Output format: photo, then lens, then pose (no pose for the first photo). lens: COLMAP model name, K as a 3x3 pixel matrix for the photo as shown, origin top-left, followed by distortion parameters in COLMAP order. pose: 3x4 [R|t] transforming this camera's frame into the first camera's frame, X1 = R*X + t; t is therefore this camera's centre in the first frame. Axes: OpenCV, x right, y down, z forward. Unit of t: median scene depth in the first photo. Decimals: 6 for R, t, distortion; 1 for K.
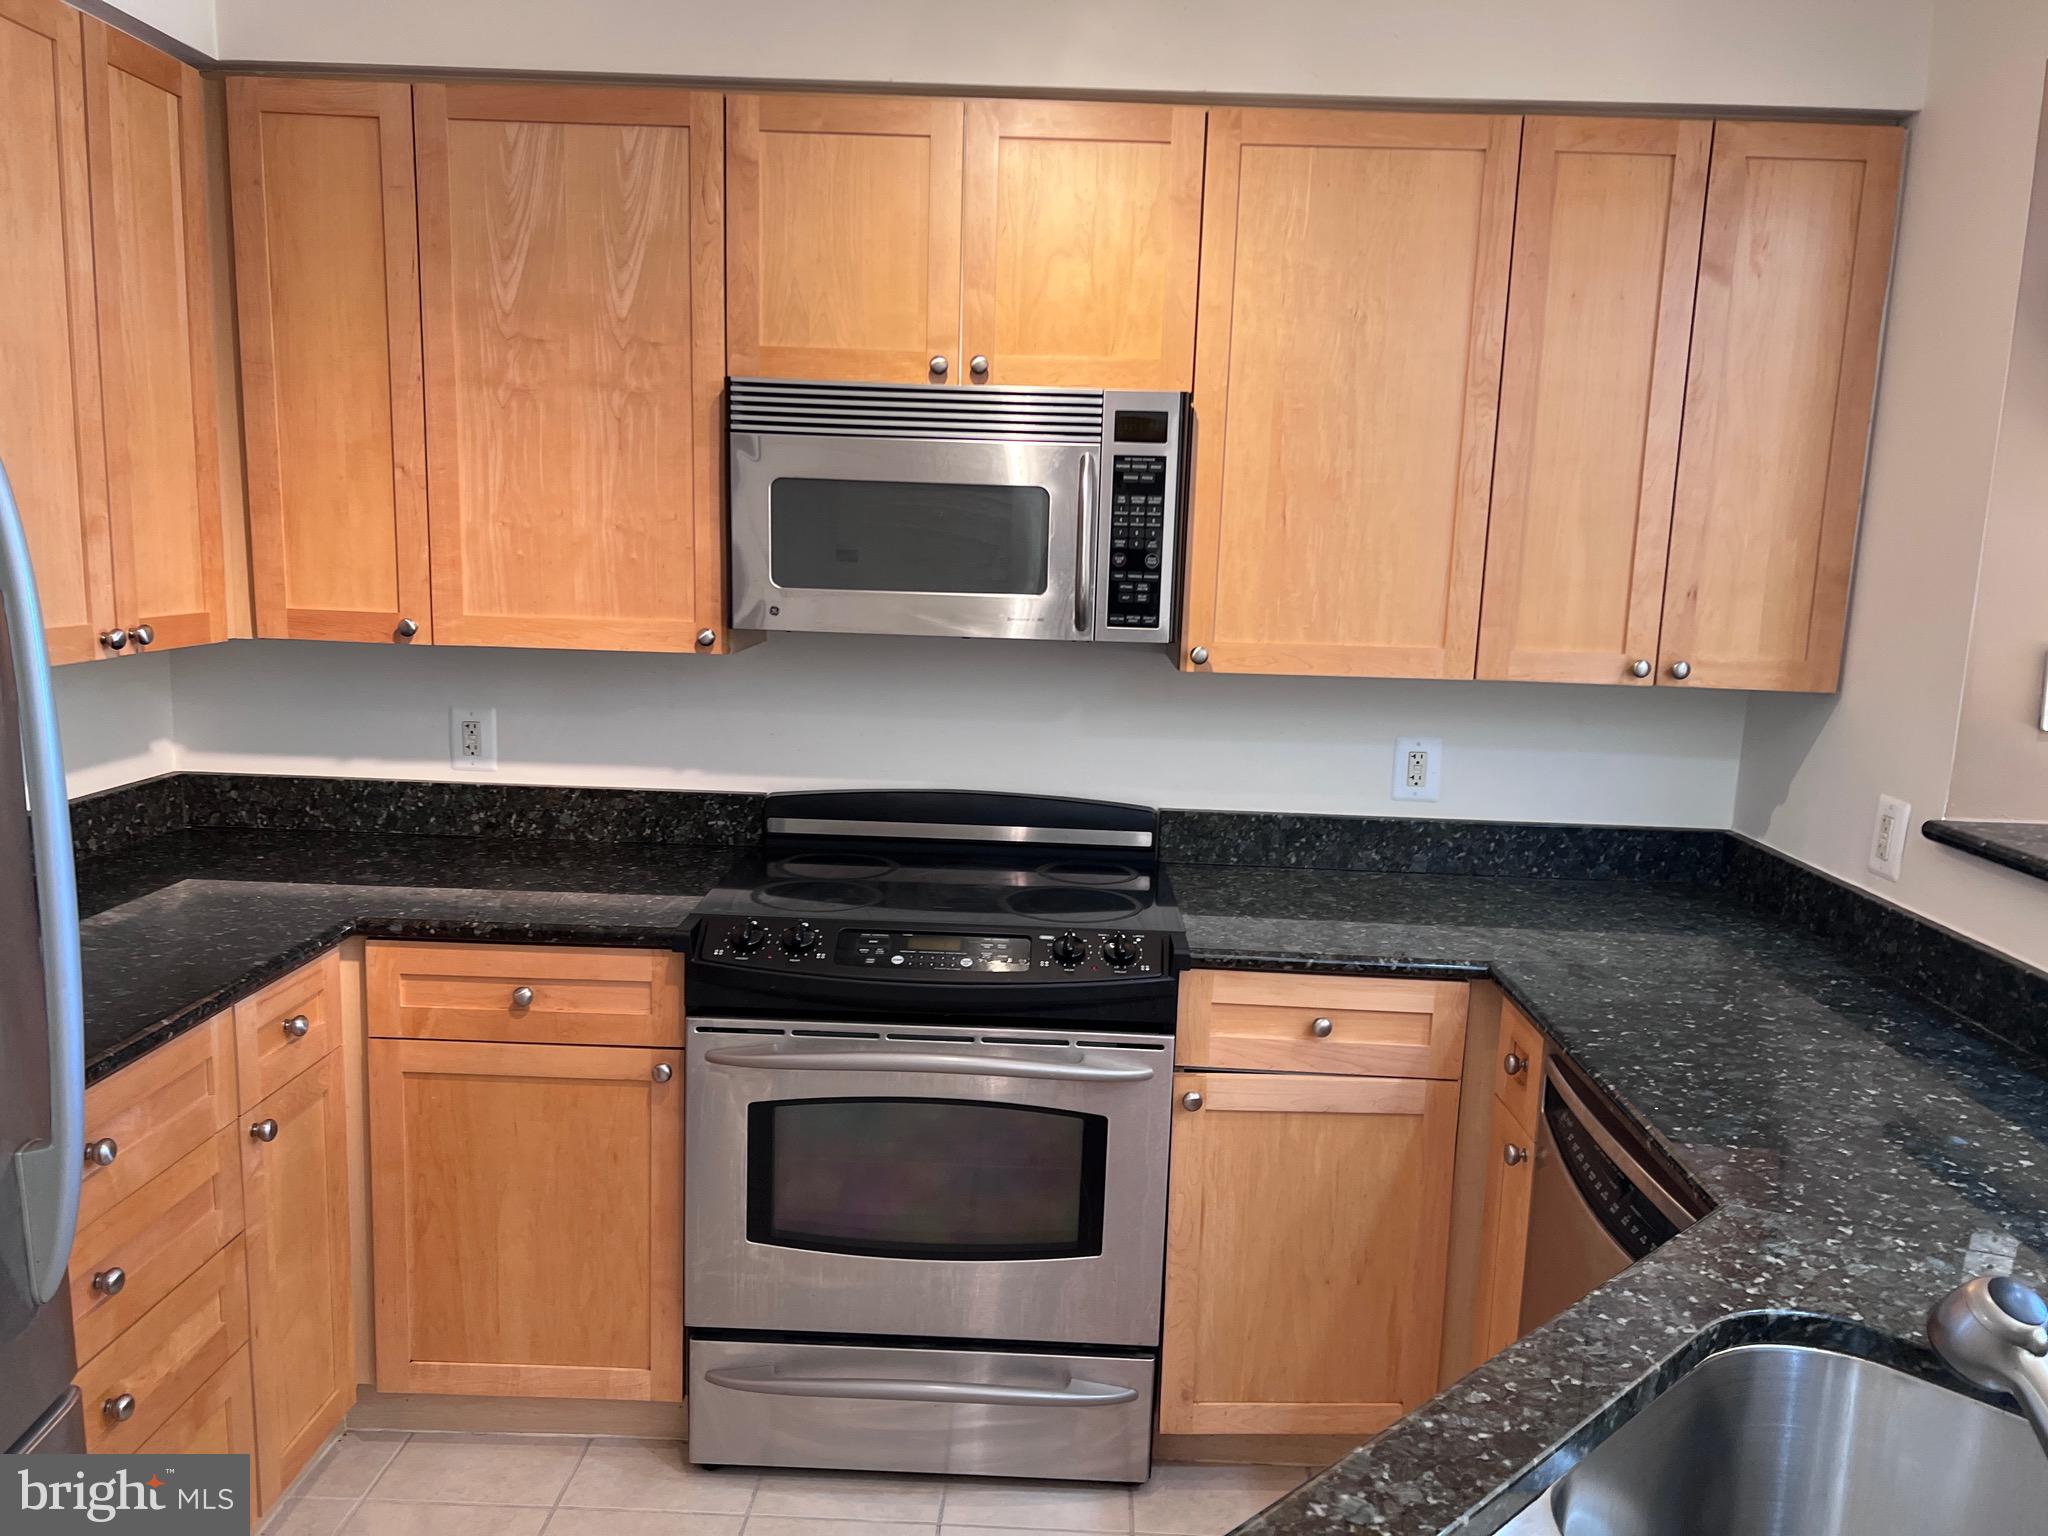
lens RADIAL K [[1523.3, 0, 1046.2], [0, 1523.3, 777.6], [0, 0, 1]] dist [0.059283, -0.070421]
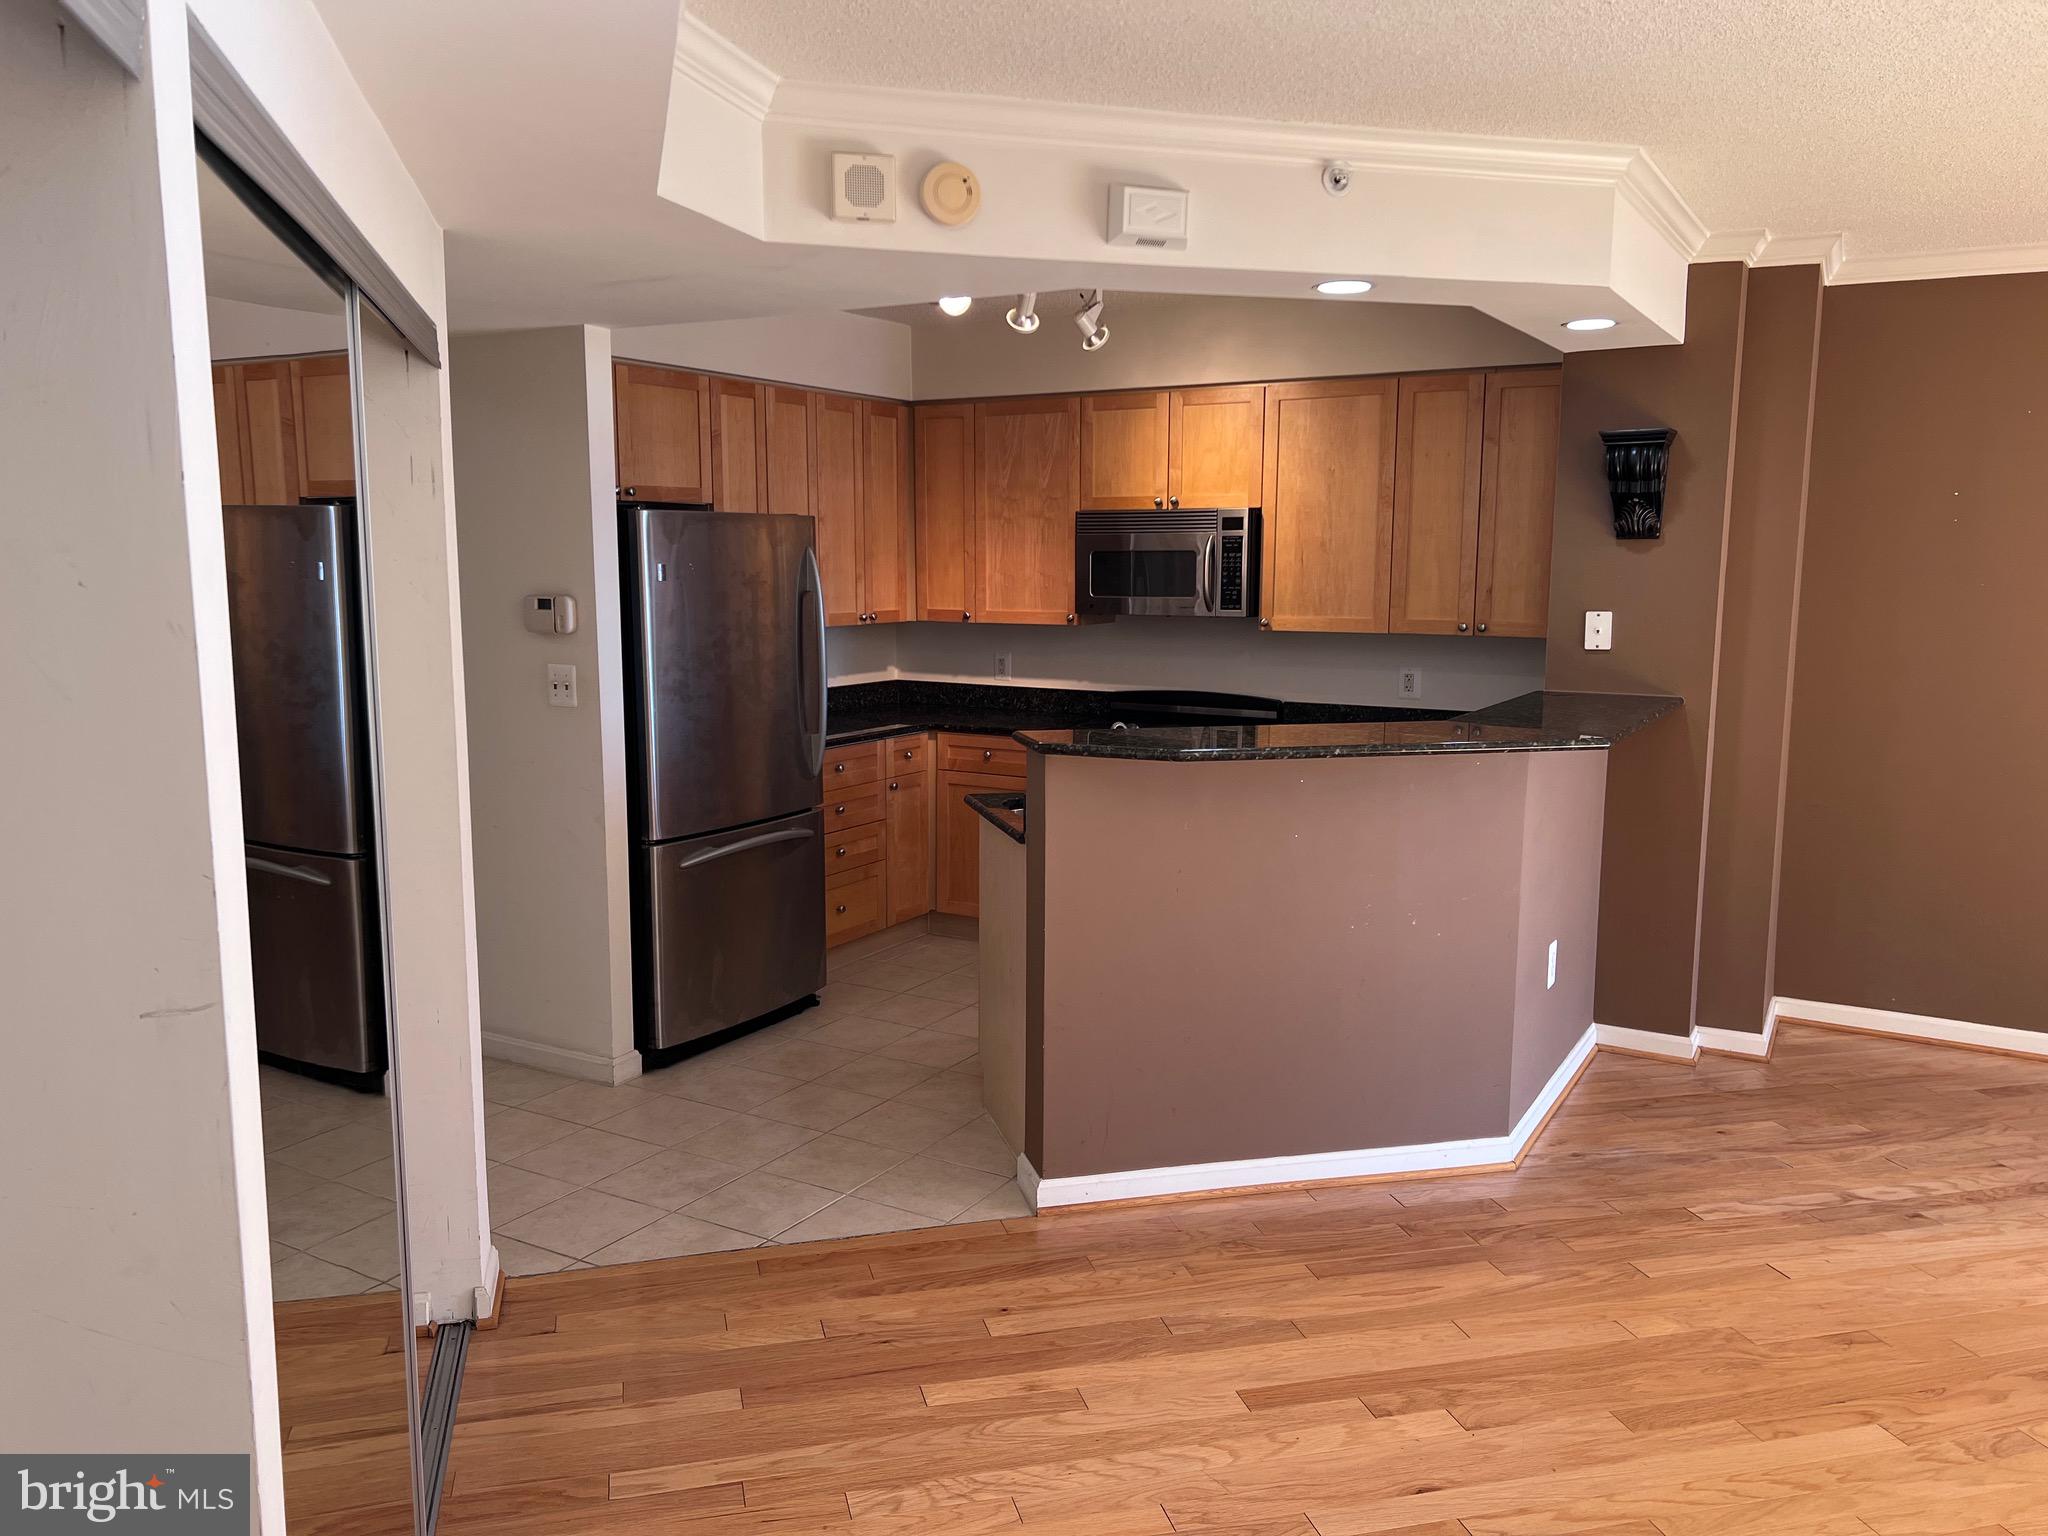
lens RADIAL K [[1527.5, 0, 1029.1], [0, 1527.5, 771.2], [0, 0, 1]] dist [0.056716, -0.062026]
pose [[0.871829, 0.037897, -0.488343, 0.921644], [-0.052602, 0.998480, -0.016425, 0.195891], [0.486978, 0.040008, 0.872497, -1.140584]]
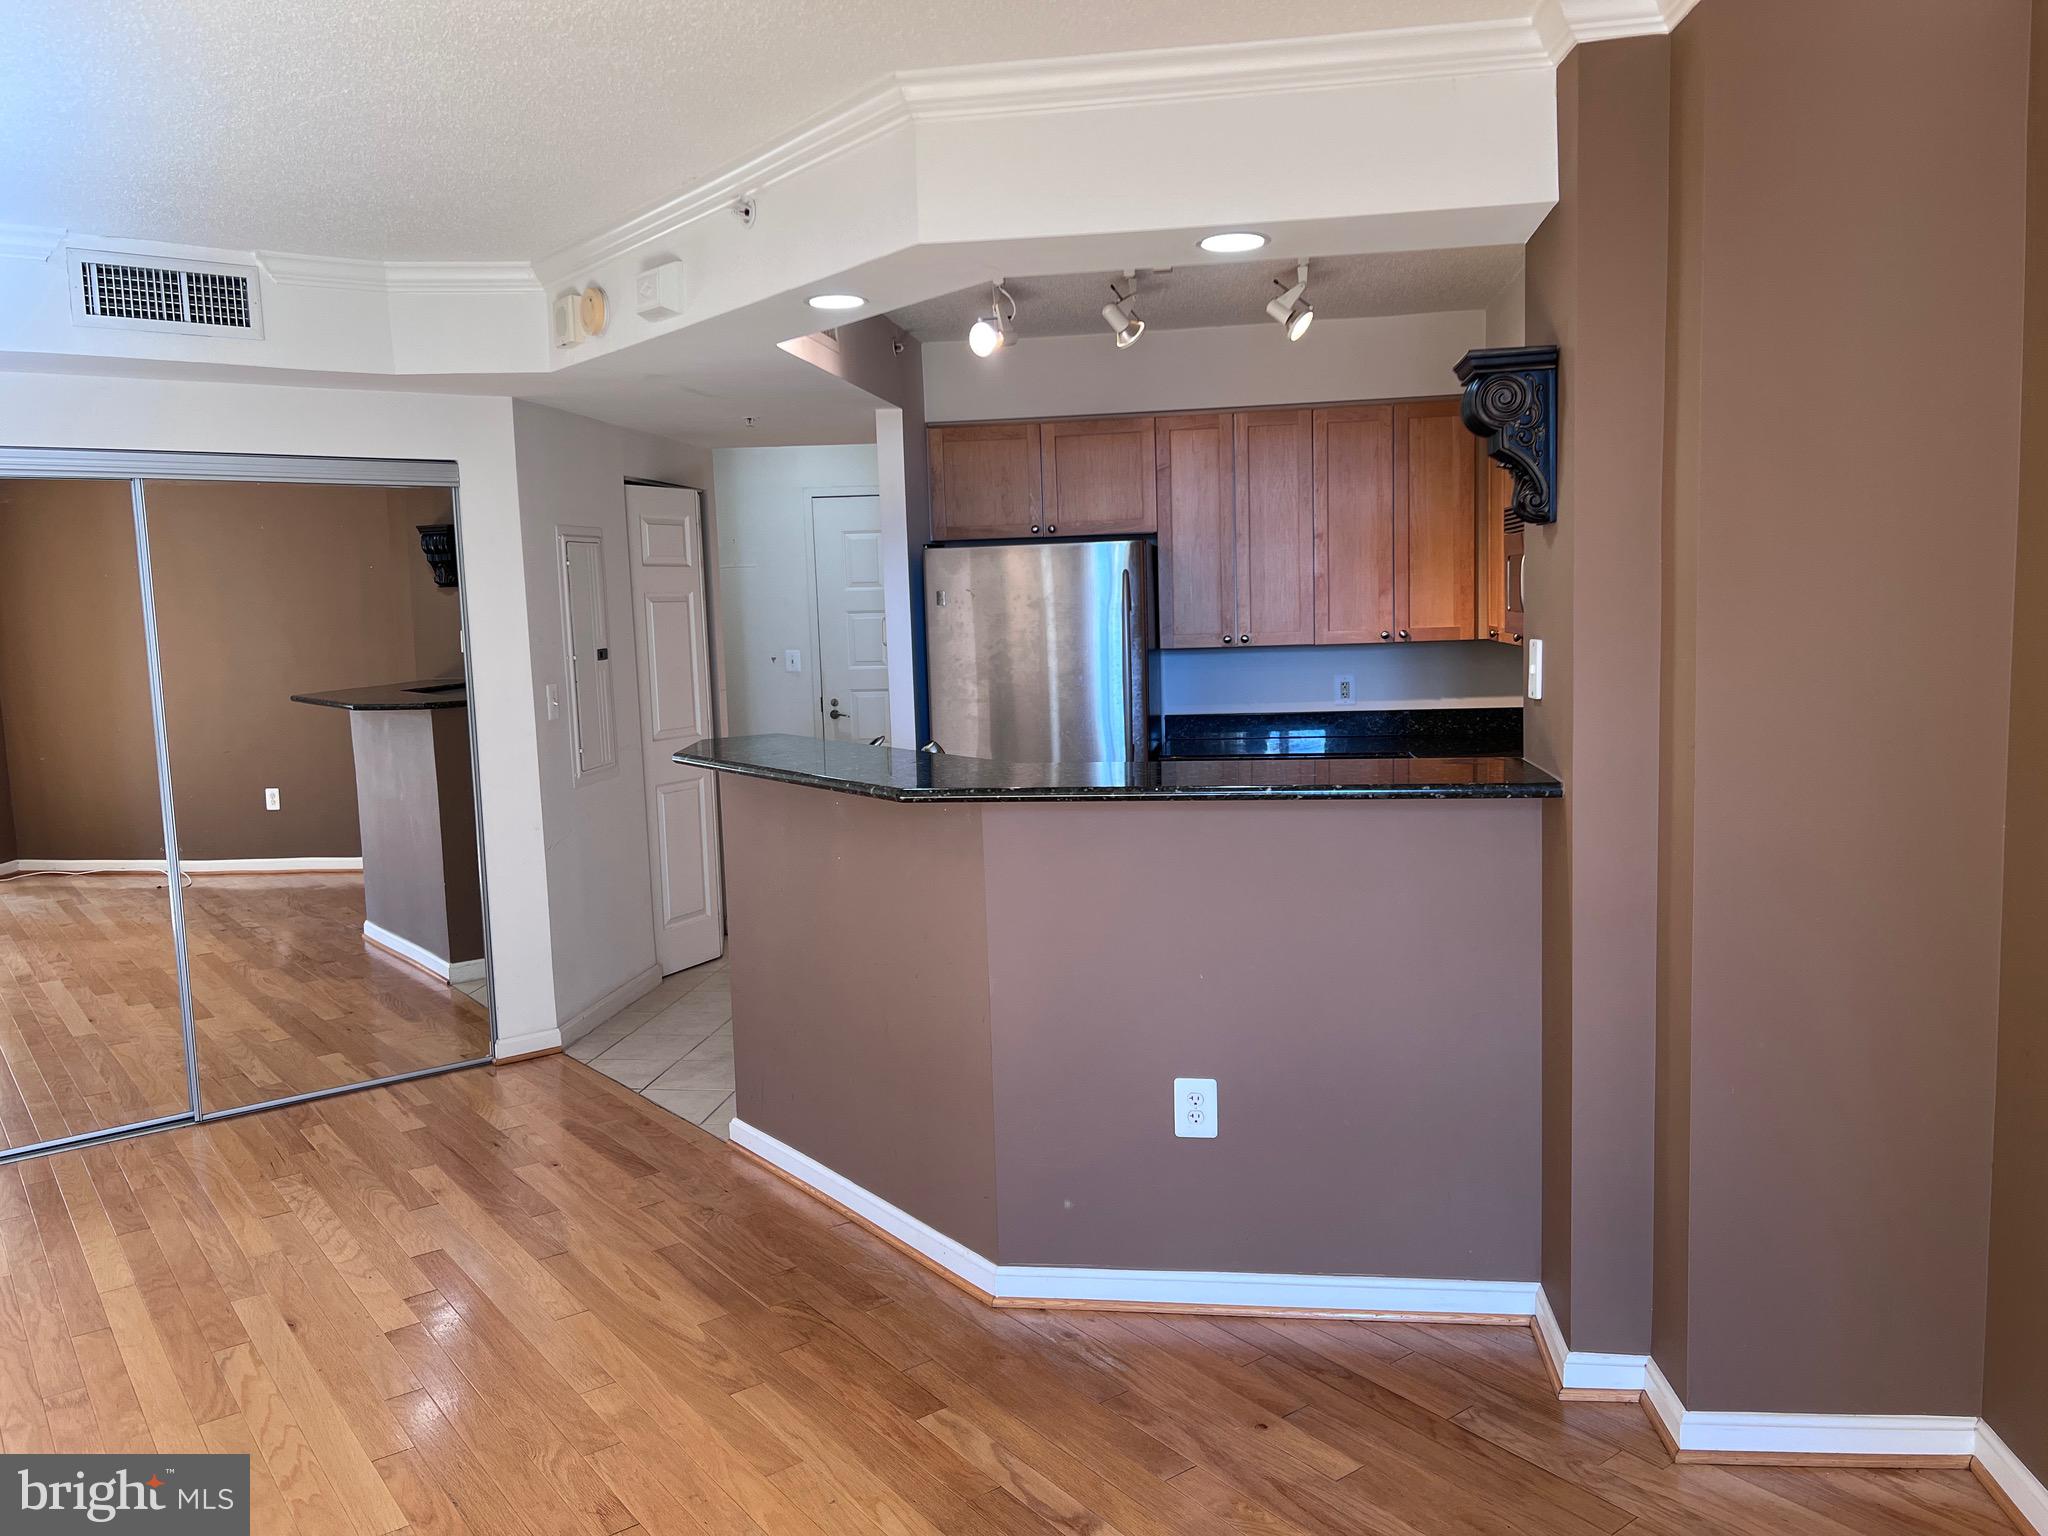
lens RADIAL K [[1527.5, 0, 1029.1], [0, 1527.5, 771.2], [0, 0, 1]] dist [0.056716, -0.062026]
pose [[-0.115222, 0.085607, -0.989644, 1.867085], [-0.131186, 0.986242, 0.100586, -0.037931], [0.984639, 0.141418, -0.102407, 0.614276]]
